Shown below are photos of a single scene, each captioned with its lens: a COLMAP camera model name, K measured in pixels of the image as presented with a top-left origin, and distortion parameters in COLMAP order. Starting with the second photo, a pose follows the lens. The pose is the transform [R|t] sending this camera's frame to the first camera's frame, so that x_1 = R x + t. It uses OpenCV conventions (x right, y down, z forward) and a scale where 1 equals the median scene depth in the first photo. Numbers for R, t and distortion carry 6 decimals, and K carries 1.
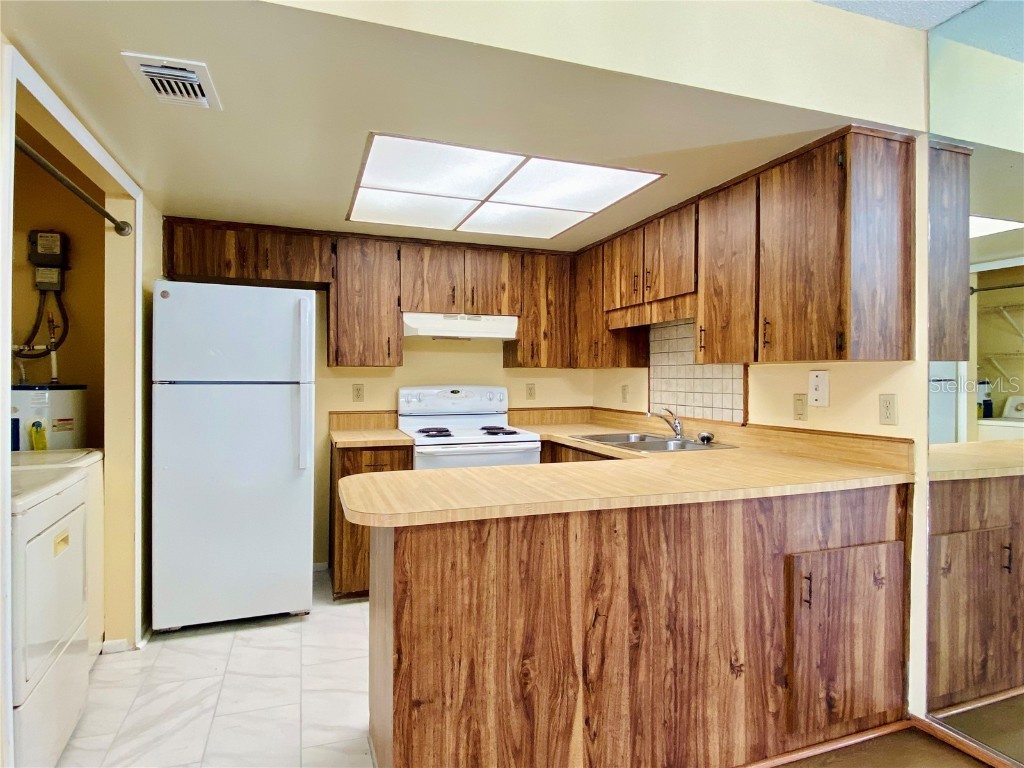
lens RADIAL K [[571.5, 0, 512.0], [0, 571.5, 384.0], [0, 0, 1]] dist [0.000020, 0.000024]
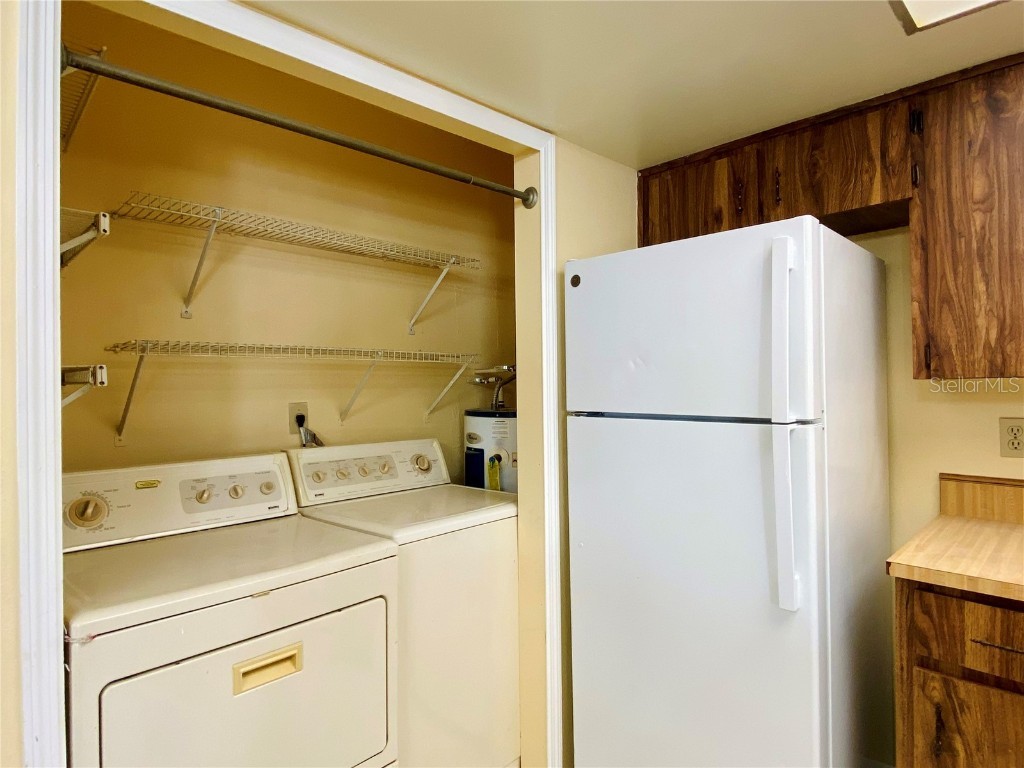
lens RADIAL K [[581.0, 0, 510.0], [0, 581.0, 376.4], [0, 0, 1]] dist [0.004827, -0.015061]
pose [[0.395192, -0.019122, -0.918399, -0.020844], [0.003441, 0.999807, -0.019336, -0.027947], [0.918592, 0.004481, 0.395182, 0.553496]]
